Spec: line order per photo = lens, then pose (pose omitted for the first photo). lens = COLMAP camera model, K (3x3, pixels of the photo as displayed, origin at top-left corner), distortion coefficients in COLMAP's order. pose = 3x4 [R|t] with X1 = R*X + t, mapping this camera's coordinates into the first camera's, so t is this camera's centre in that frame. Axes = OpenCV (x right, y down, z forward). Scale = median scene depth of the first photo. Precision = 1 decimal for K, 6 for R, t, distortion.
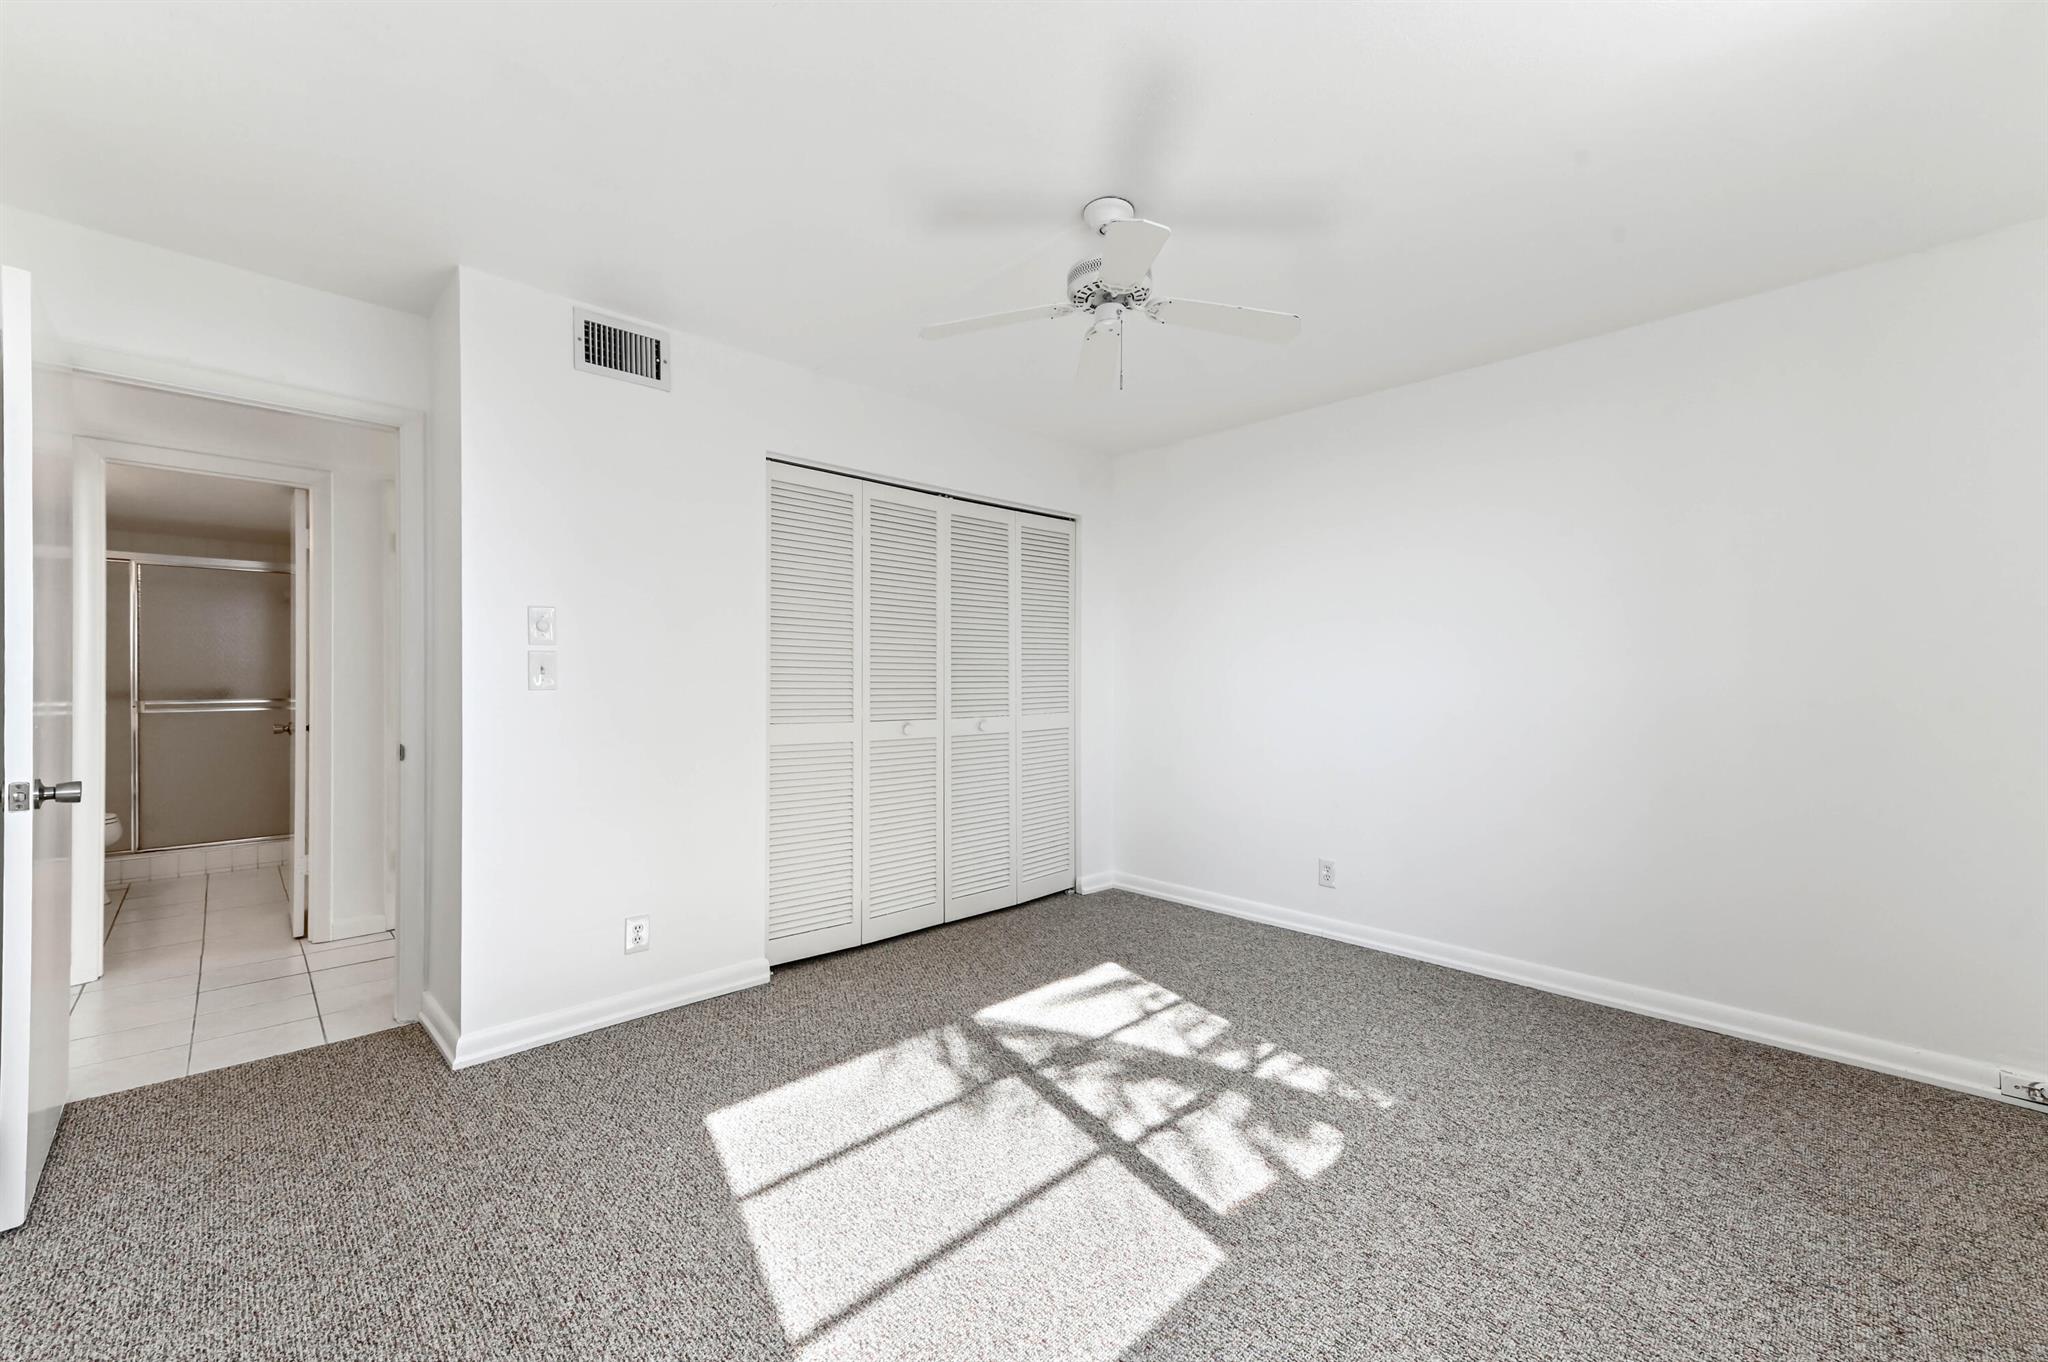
lens RADIAL K [[803.2, 0, 1030.2], [0, 803.2, 679.2], [0, 0, 1]] dist [0.016687, -0.000098]
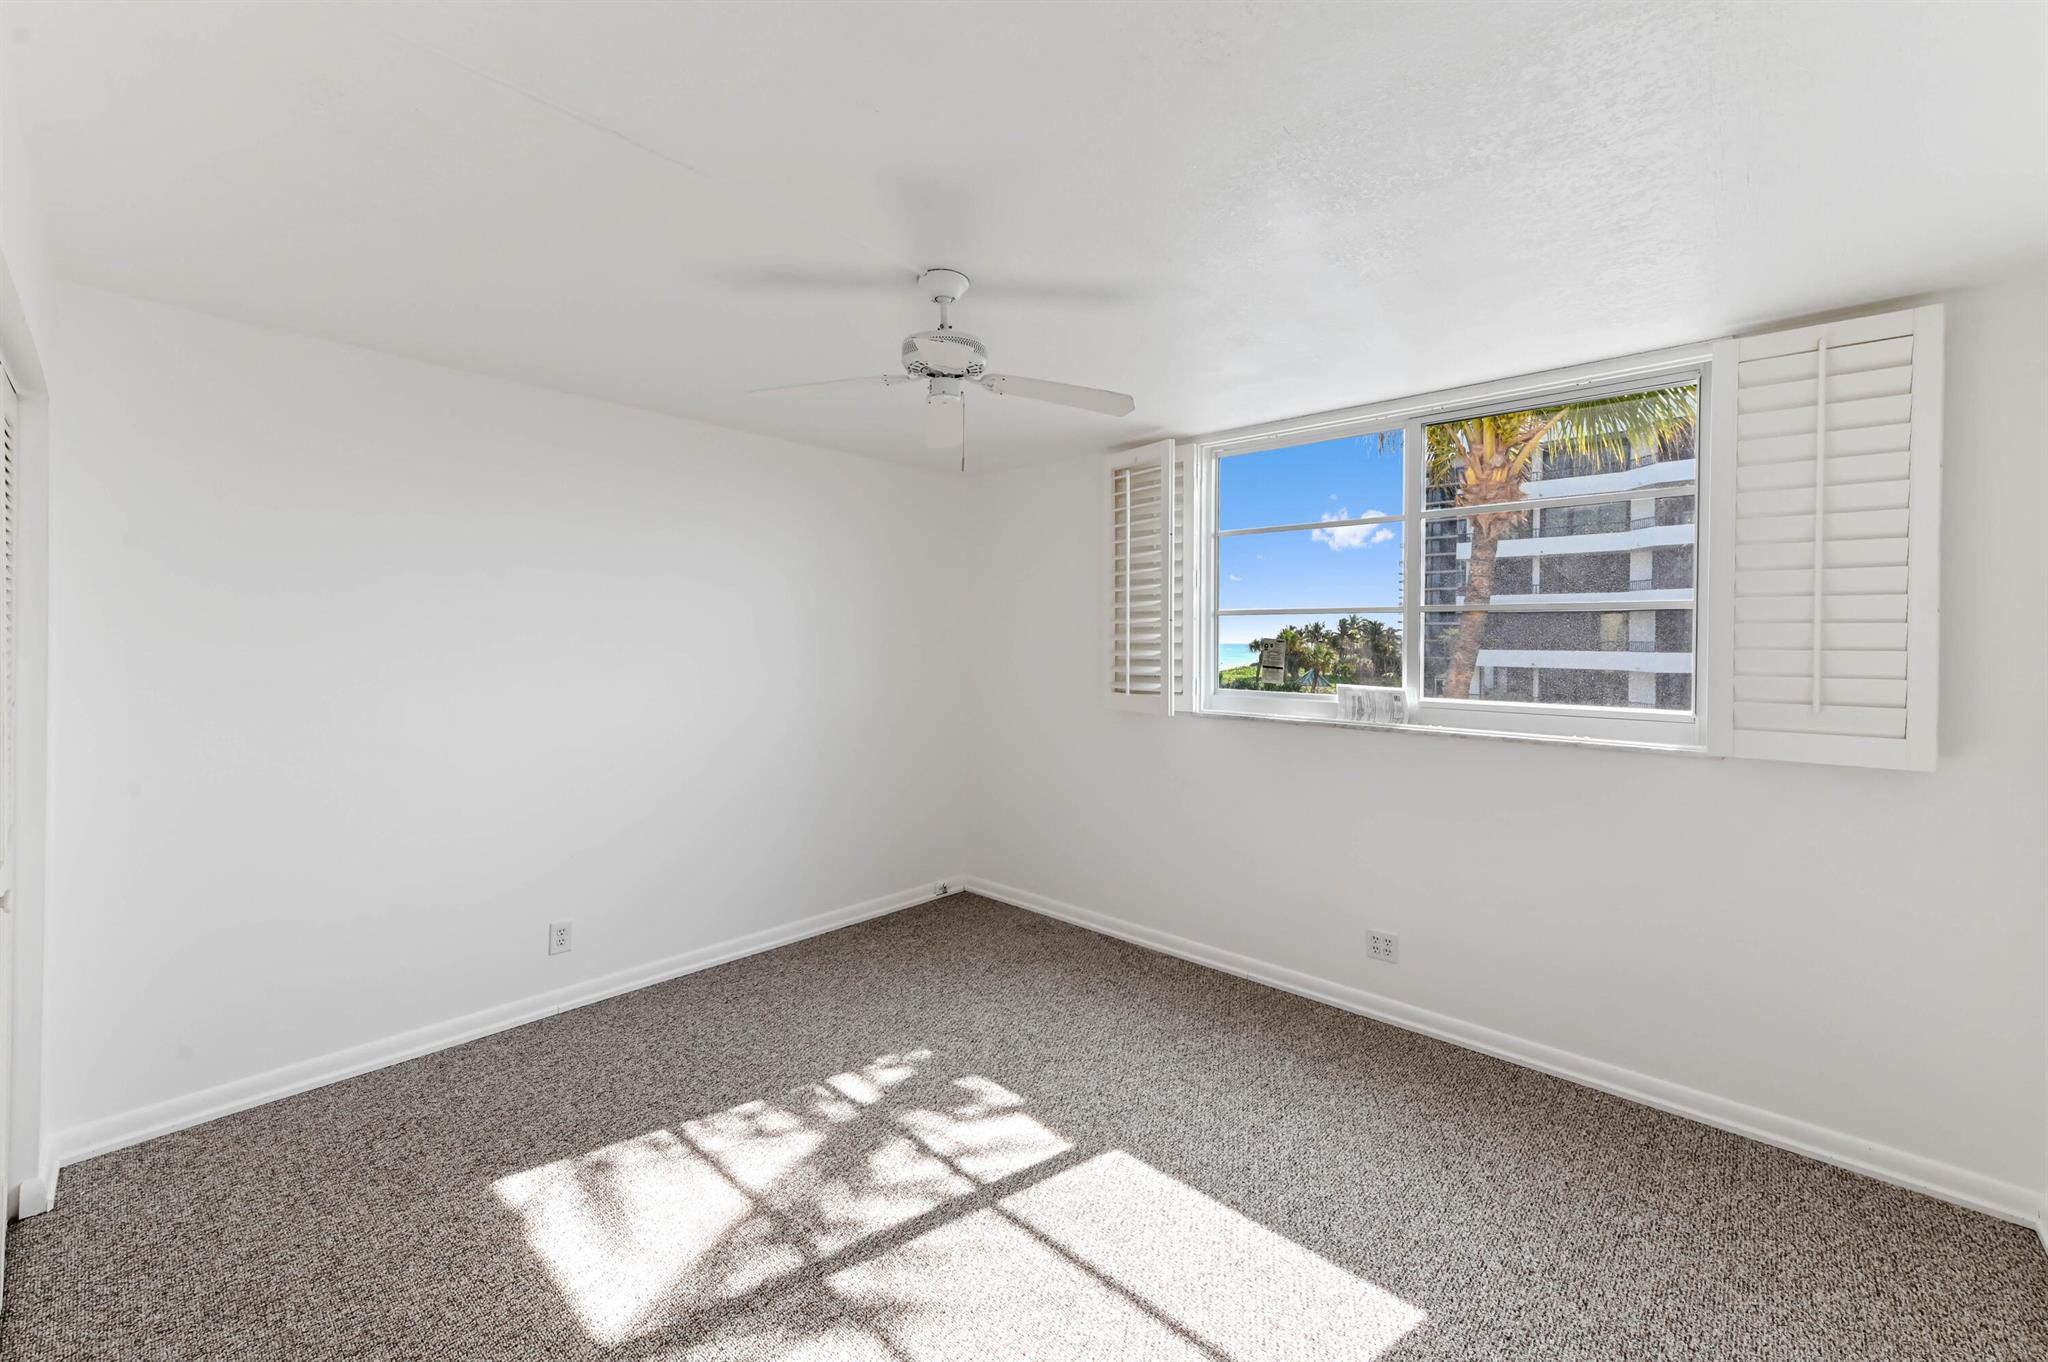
lens RADIAL K [[822.6, 0, 1025.8], [0, 822.6, 638.6], [0, 0, 1]] dist [0.016109, 0.000026]
pose [[-0.060553, 0.001078, 0.998164, -0.862554], [-0.015677, 0.999875, -0.002031, -0.129705], [-0.998042, -0.015771, -0.060528, 0.905227]]
